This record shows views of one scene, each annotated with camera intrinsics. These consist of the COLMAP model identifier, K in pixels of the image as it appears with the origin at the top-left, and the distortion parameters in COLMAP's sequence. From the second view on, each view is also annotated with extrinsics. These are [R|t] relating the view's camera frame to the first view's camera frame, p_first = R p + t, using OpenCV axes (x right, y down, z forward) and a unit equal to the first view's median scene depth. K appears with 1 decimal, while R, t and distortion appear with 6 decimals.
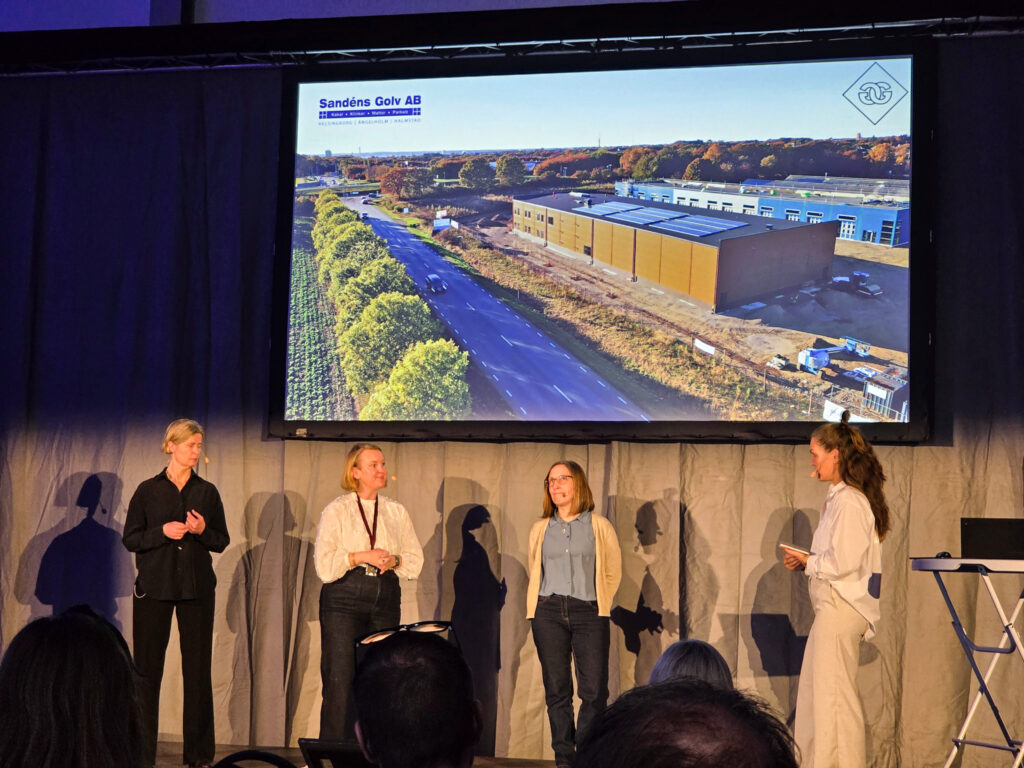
lens RADIAL K [[2142.7, 0, 511.8], [0, 2142.7, 374.1], [0, 0, 1]] dist [0.206204, 0.000000]
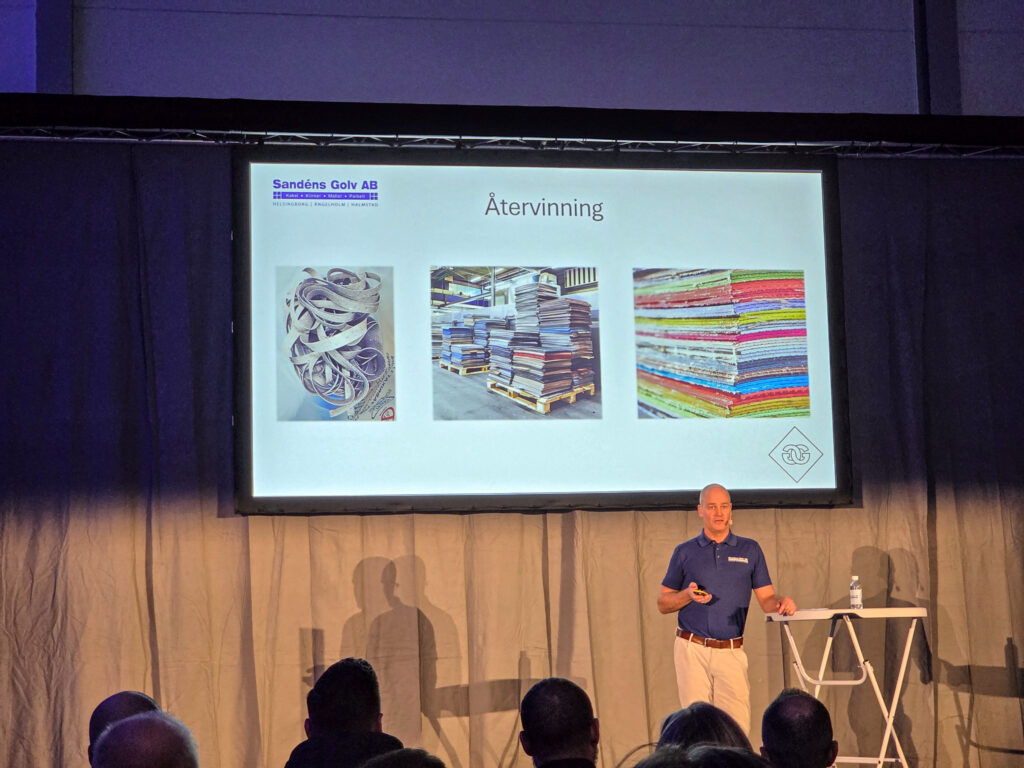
lens RADIAL K [[1999.2, 0, 512.0], [0, 1999.2, 394.5], [0, 0, 1]] dist [0.177545, 0.000000]
pose [[0.900356, 0.005630, 0.435118, -0.403677], [0.007844, 0.999544, -0.029164, 0.002207], [-0.435084, 0.029671, 0.899901, 0.102537]]
